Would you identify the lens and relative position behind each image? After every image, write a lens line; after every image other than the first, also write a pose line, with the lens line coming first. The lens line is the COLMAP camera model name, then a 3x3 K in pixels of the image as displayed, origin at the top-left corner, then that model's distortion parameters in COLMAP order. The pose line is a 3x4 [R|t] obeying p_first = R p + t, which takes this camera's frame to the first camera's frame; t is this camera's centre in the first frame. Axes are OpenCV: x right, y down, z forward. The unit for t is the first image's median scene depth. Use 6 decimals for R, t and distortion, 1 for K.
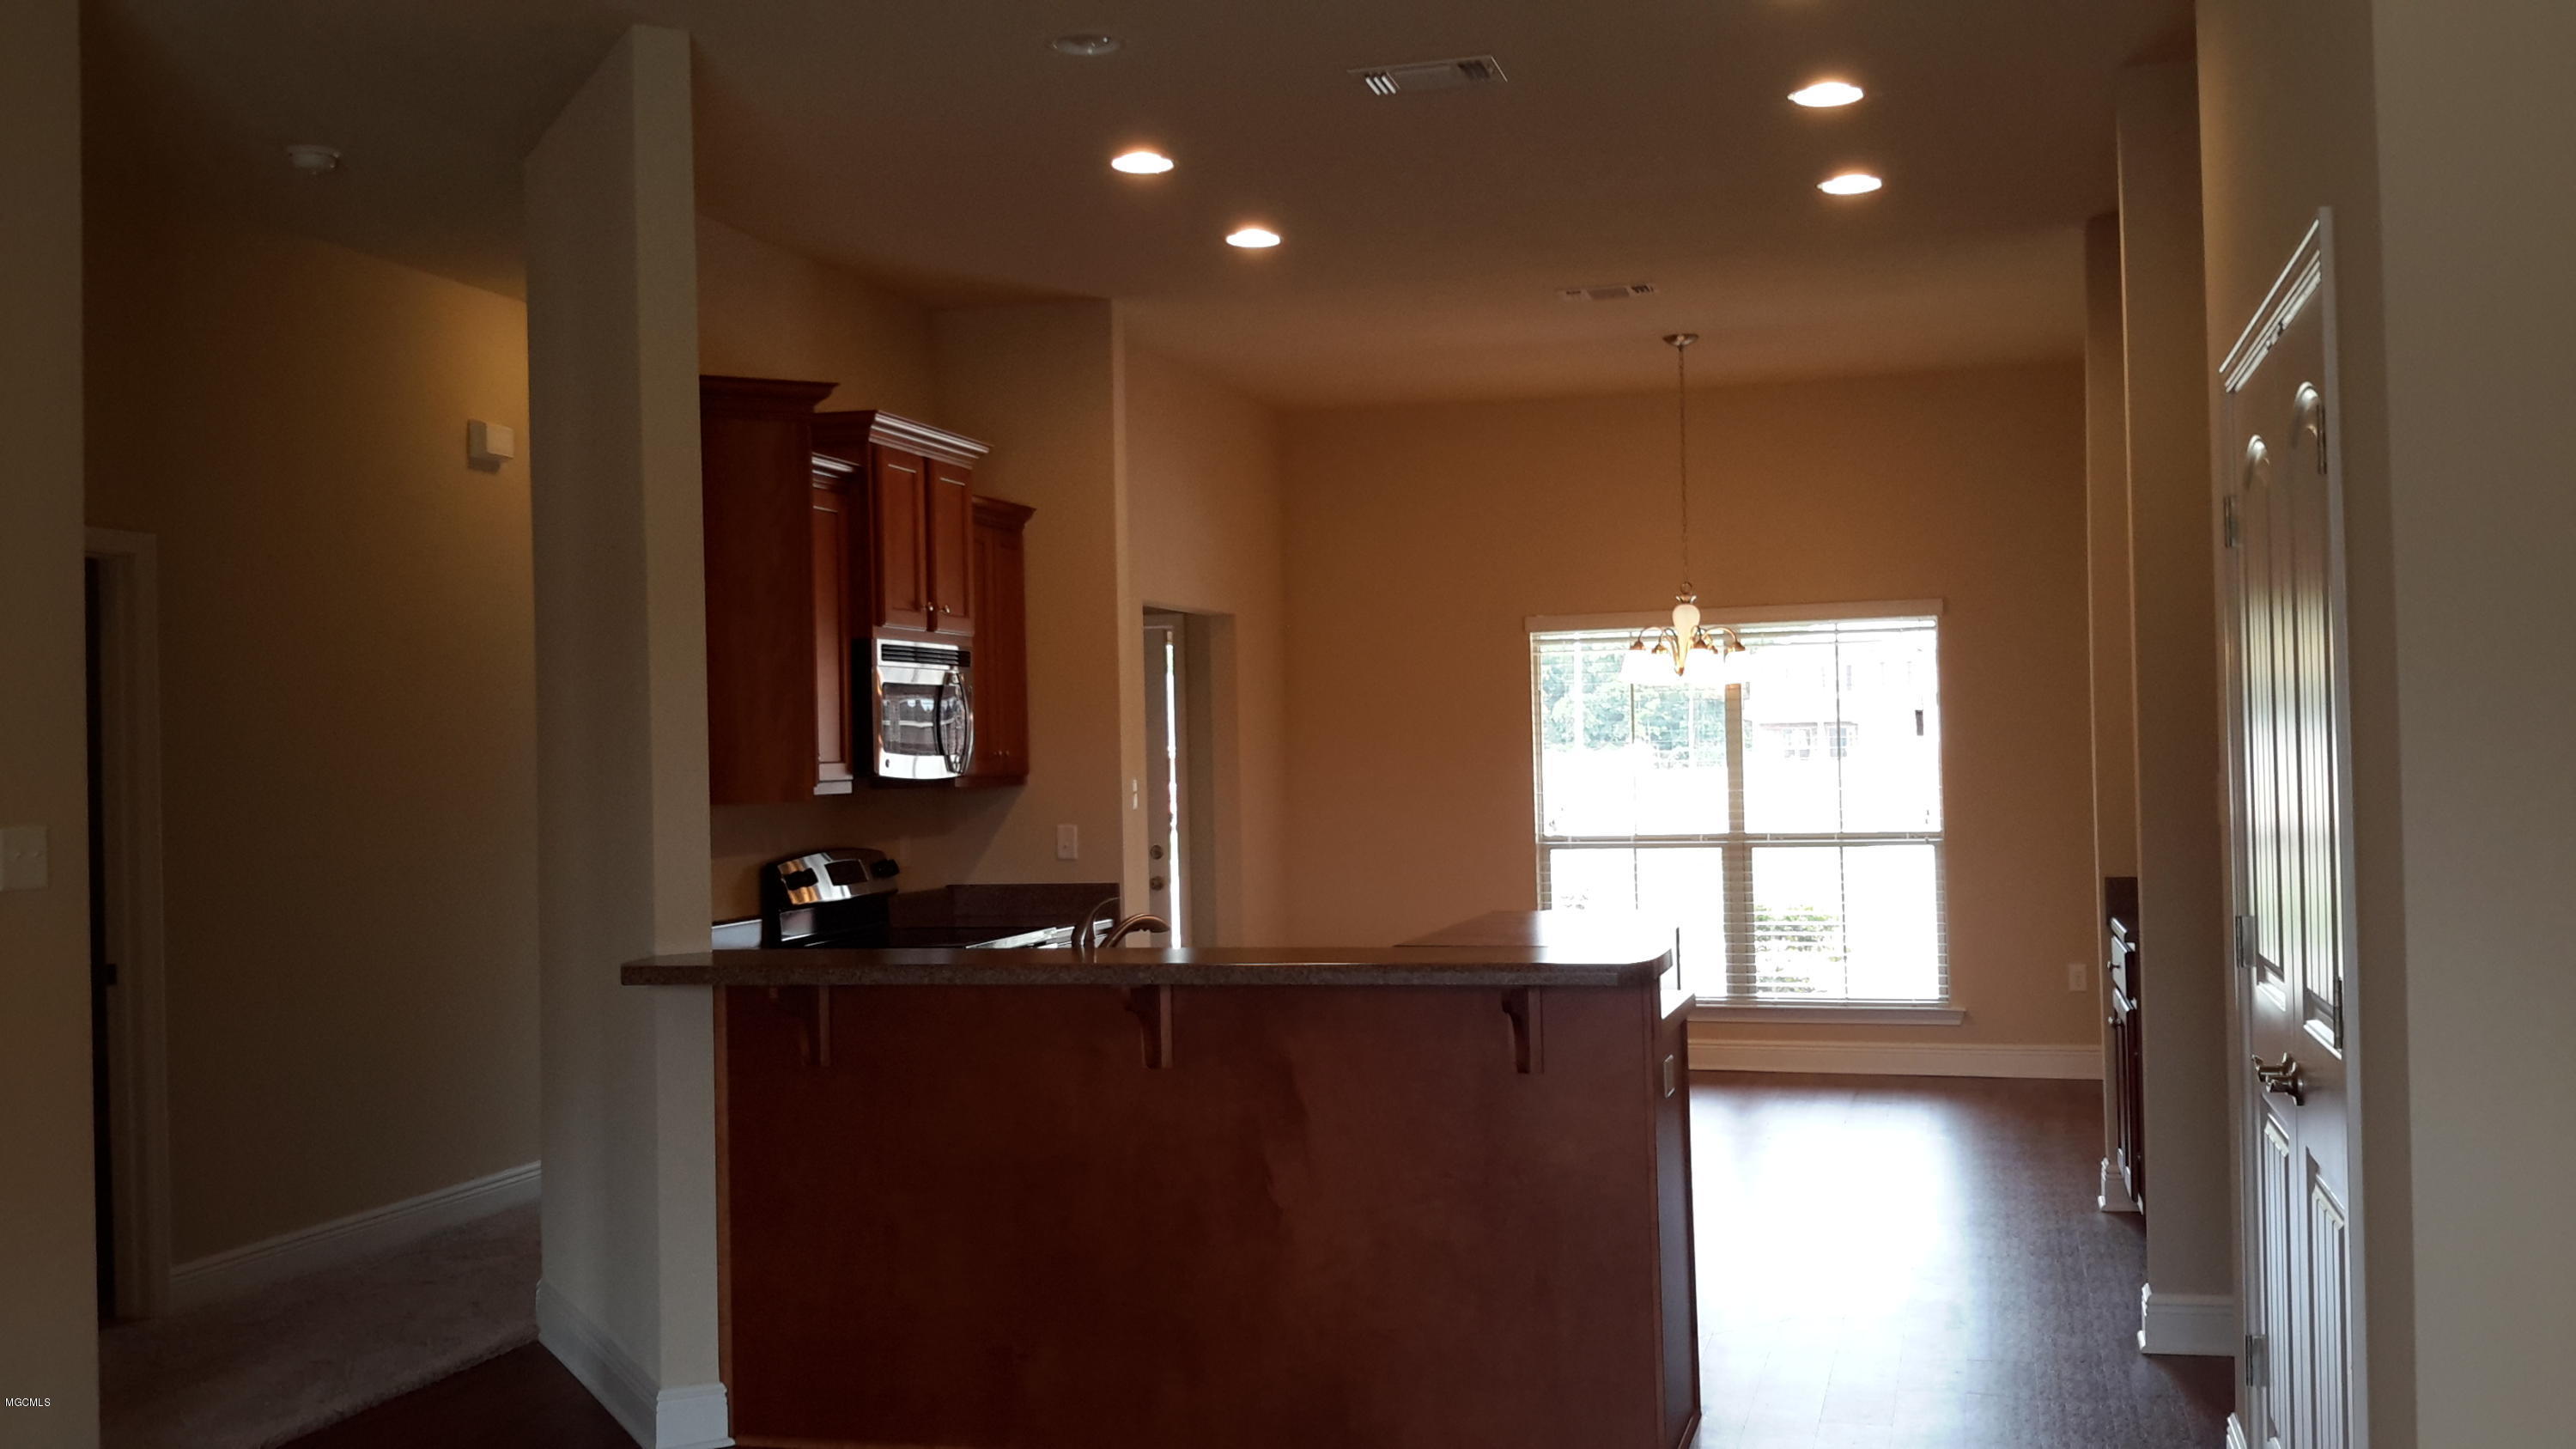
lens RADIAL K [[2408.3, 0, 1301.3], [0, 2408.3, 713.8], [0, 0, 1]] dist [0.162136, -0.452446]
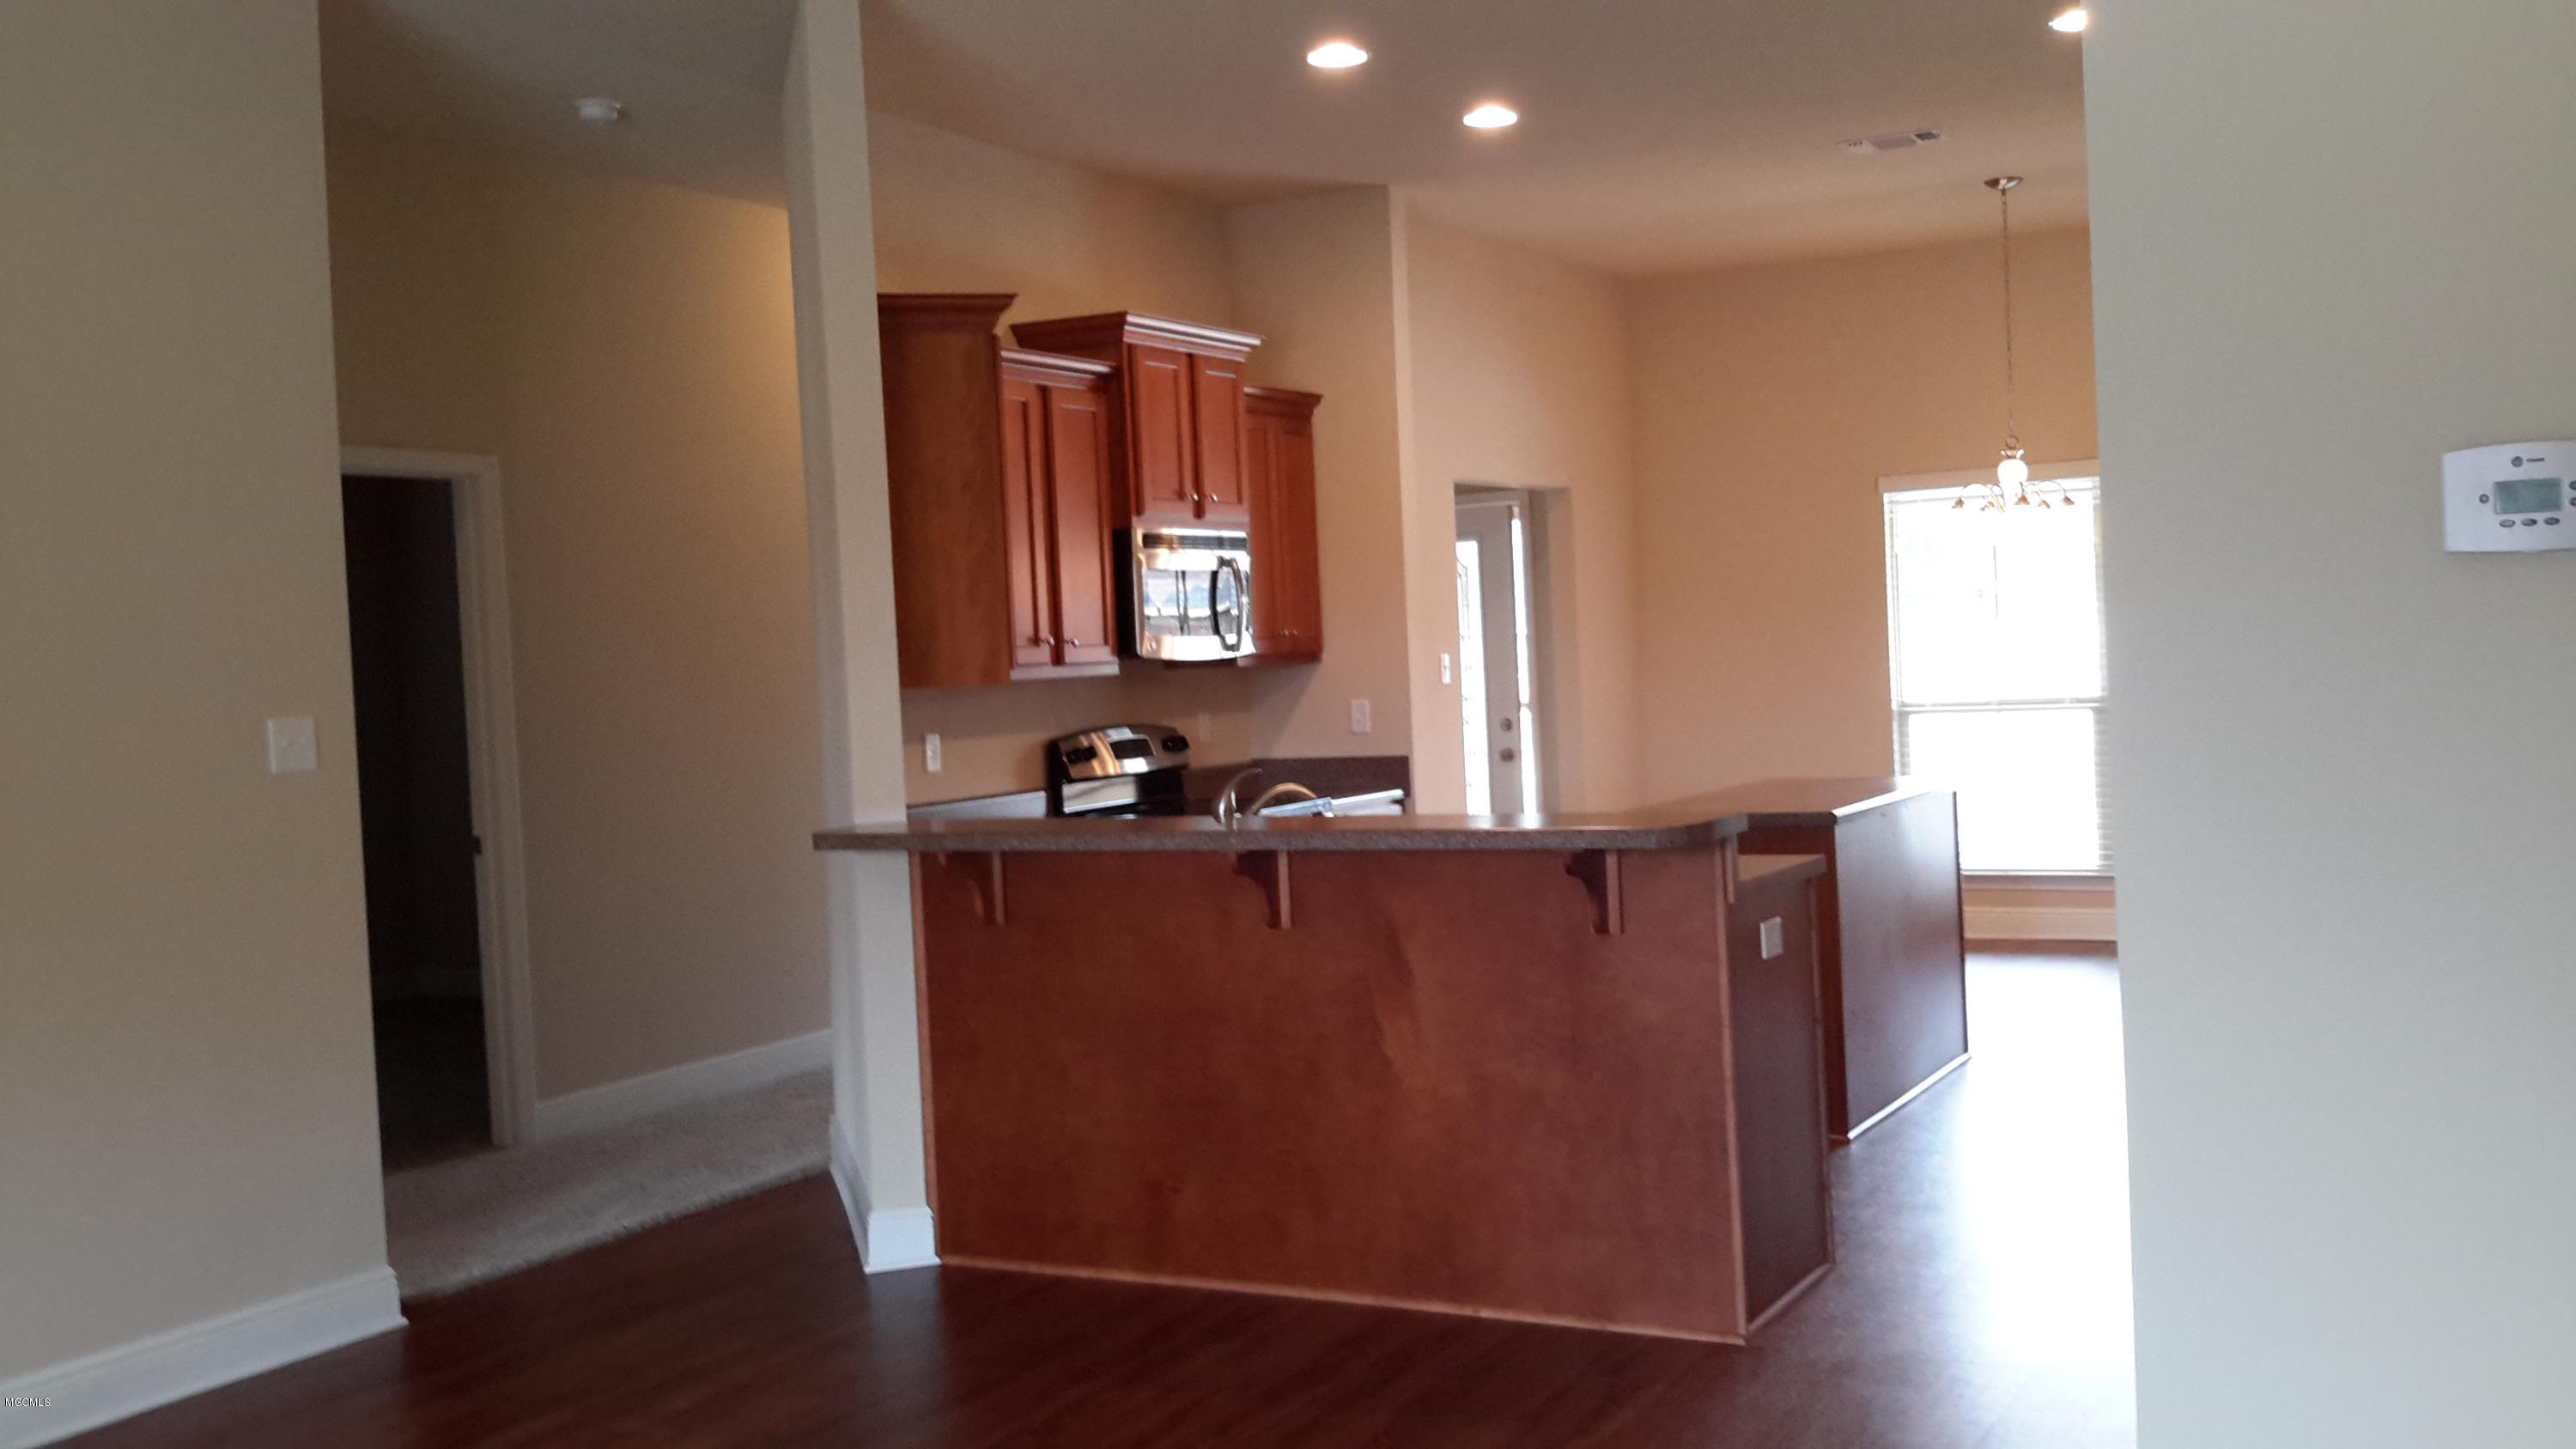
lens RADIAL K [[2408.3, 0, 1301.3], [0, 2408.3, 713.8], [0, 0, 1]] dist [0.162136, -0.452446]
pose [[0.974001, -0.015924, -0.225983, 0.126935], [0.027806, 0.998387, 0.049497, -0.000127], [0.224830, -0.054494, 0.972873, -0.018323]]
